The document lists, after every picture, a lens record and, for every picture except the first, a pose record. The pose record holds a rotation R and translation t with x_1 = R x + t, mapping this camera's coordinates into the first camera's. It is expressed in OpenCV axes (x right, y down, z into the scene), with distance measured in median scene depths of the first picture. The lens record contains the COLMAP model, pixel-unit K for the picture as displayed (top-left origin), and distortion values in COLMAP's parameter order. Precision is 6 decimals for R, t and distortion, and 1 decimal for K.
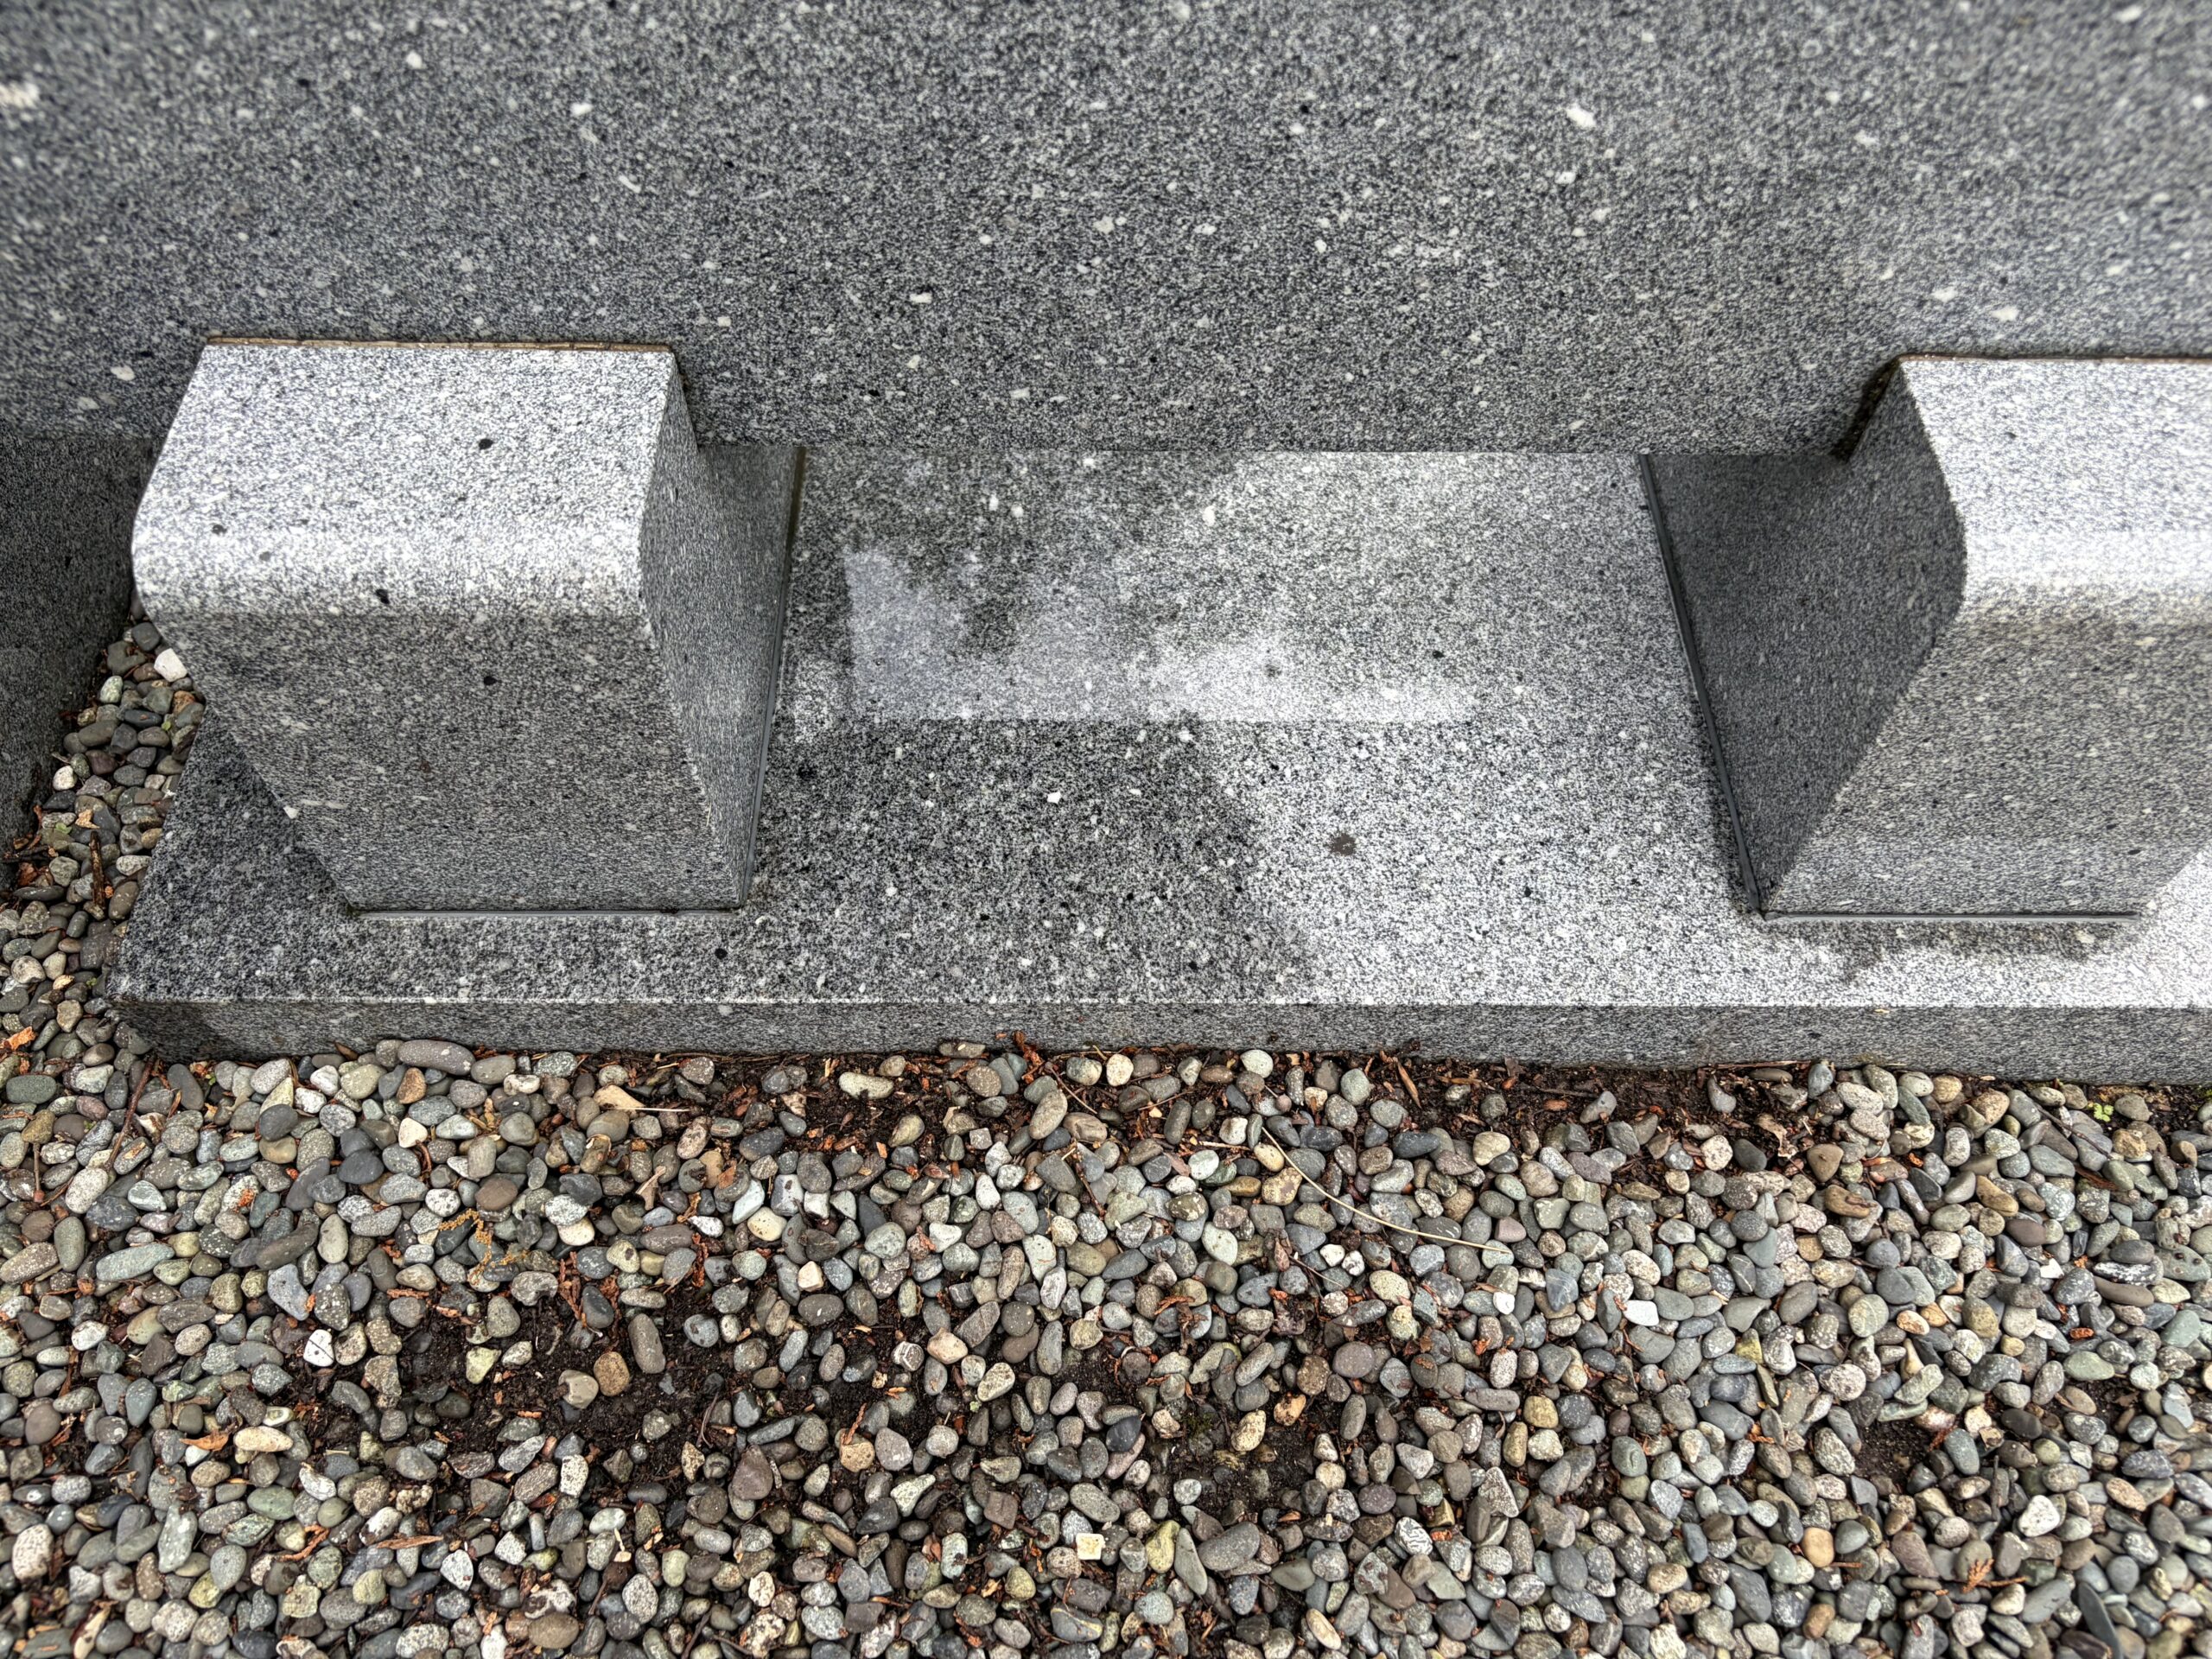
lens RADIAL K [[1682.4, 0, 1115.9], [0, 1682.4, 833.3], [0, 0, 1]] dist [0.047717, -0.056867]
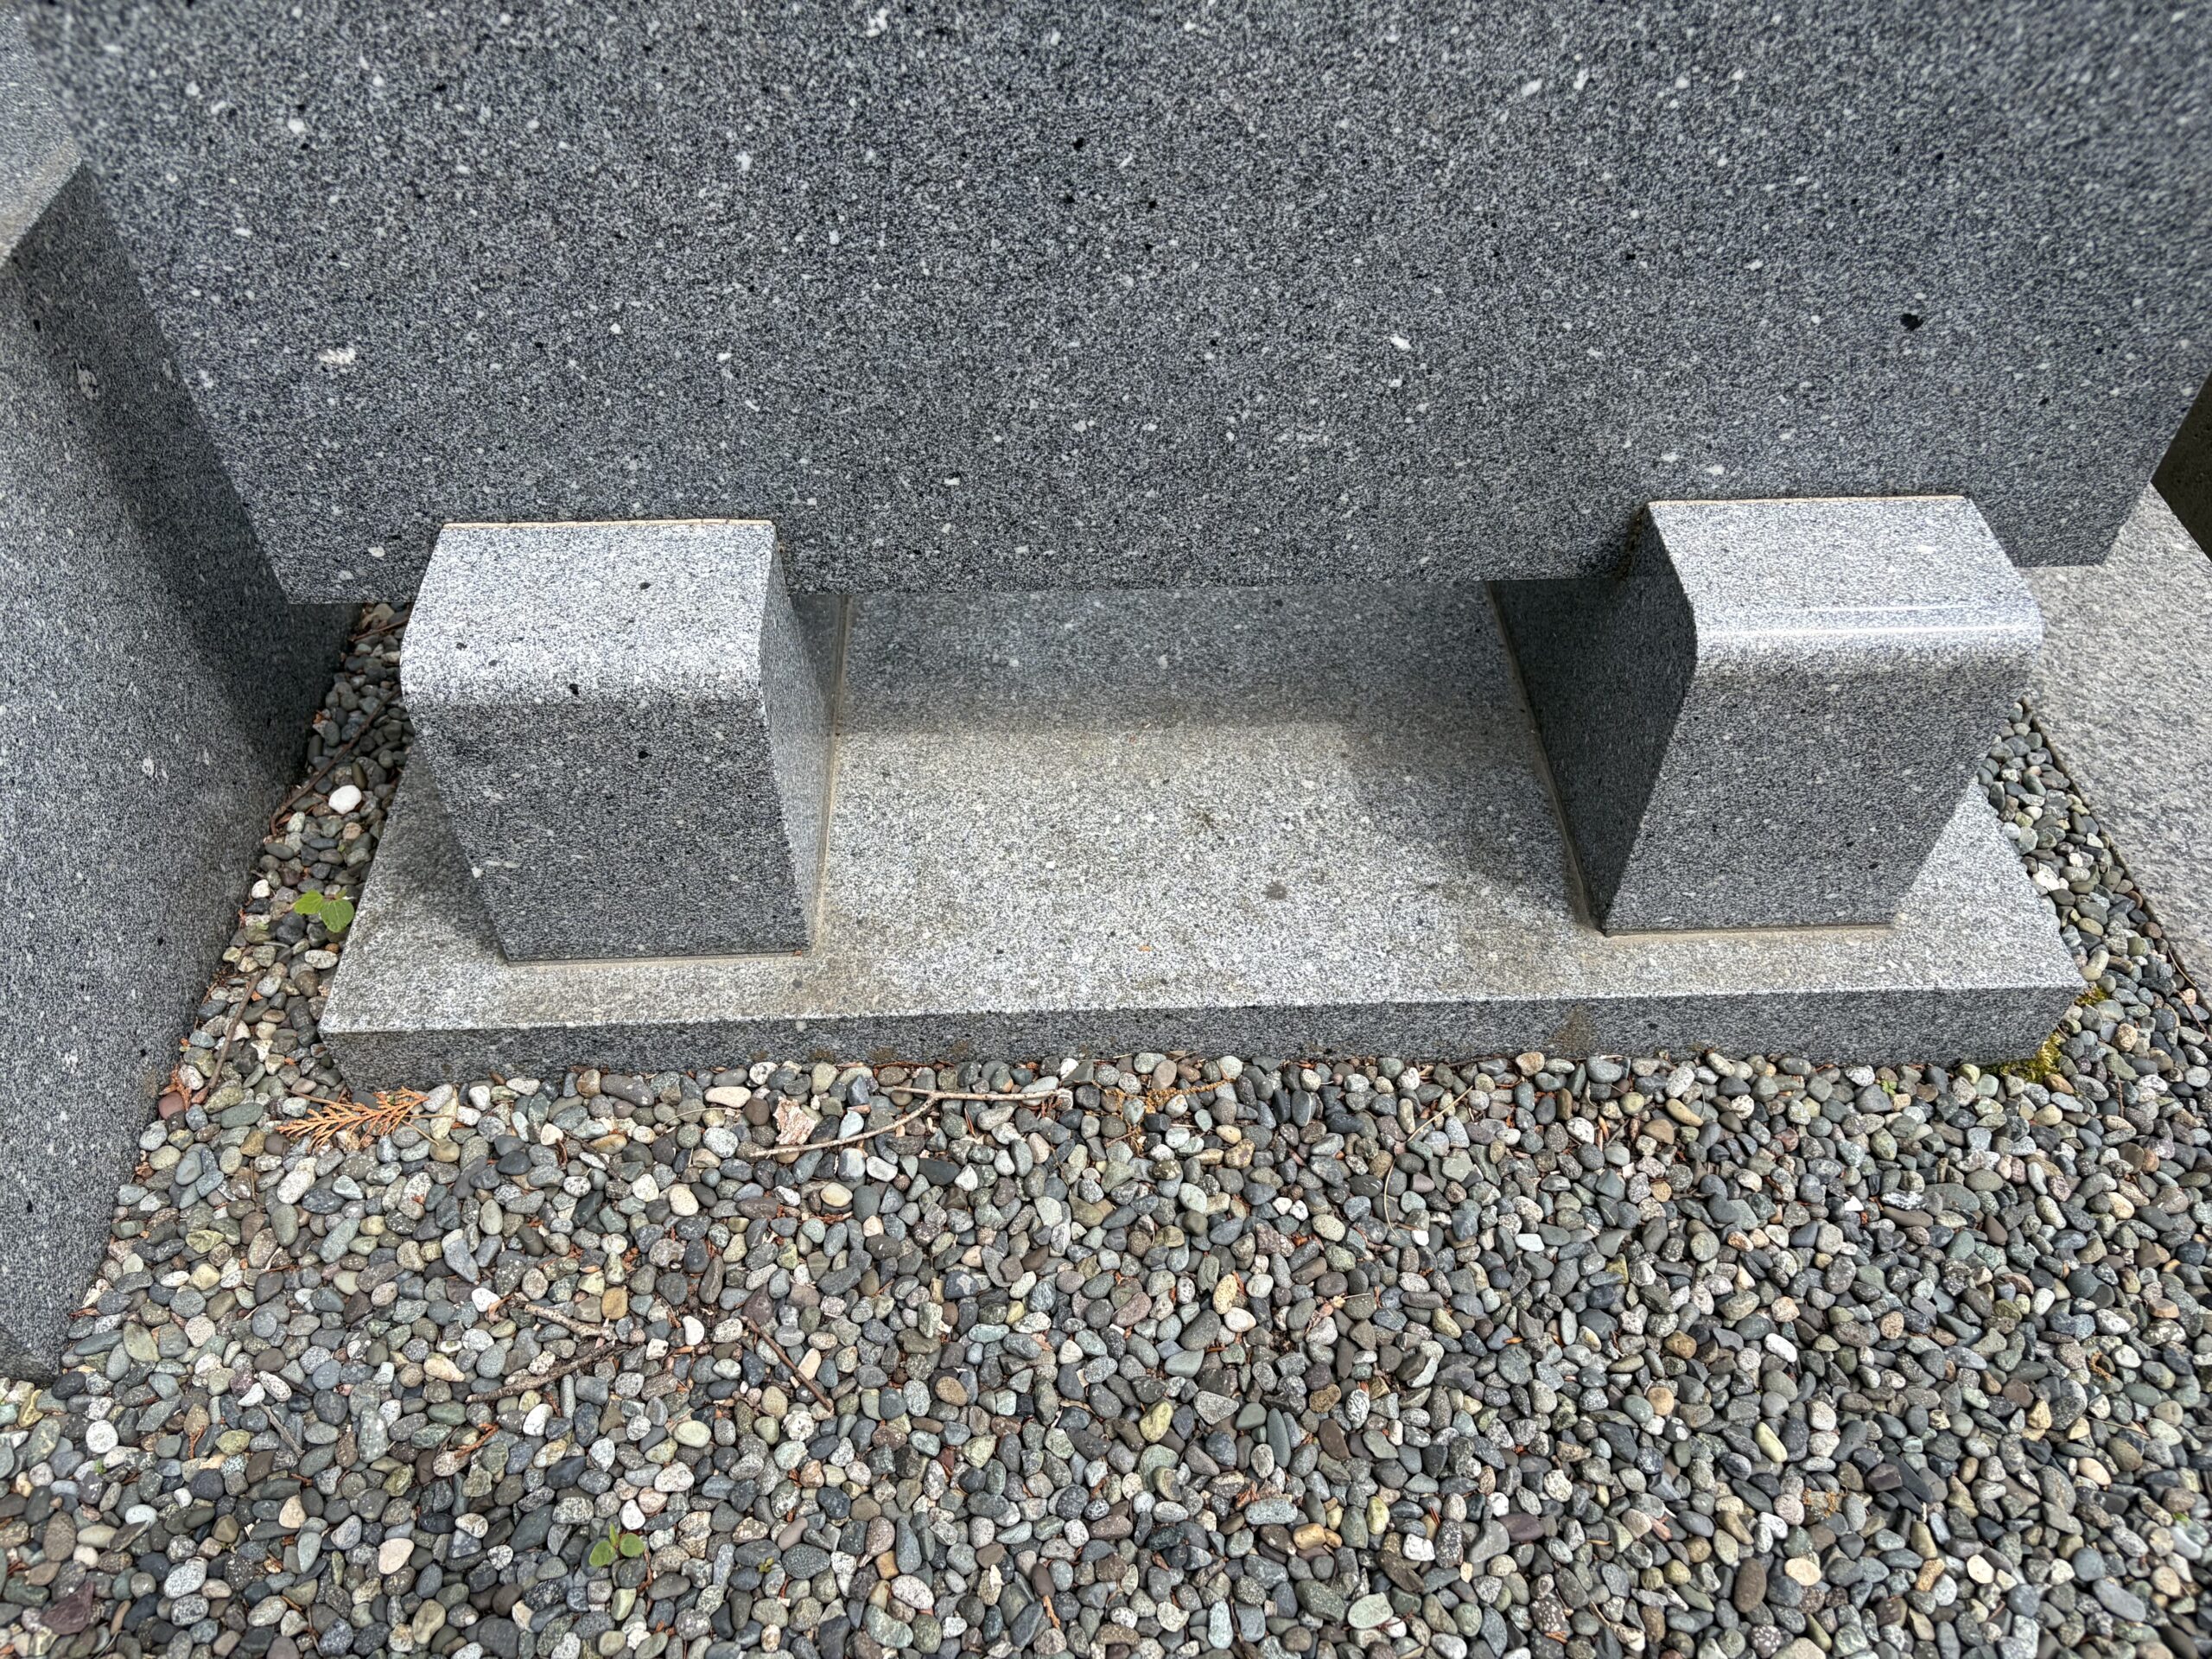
lens RADIAL K [[1682.4, 0, 1101.7], [0, 1682.4, 818.9], [0, 0, 1]] dist [0.047717, -0.056867]
pose [[0.999397, -0.032162, 0.013083, -0.015935], [0.033889, 0.985551, -0.165956, 0.188199], [-0.007556, 0.166299, 0.986046, -0.323840]]
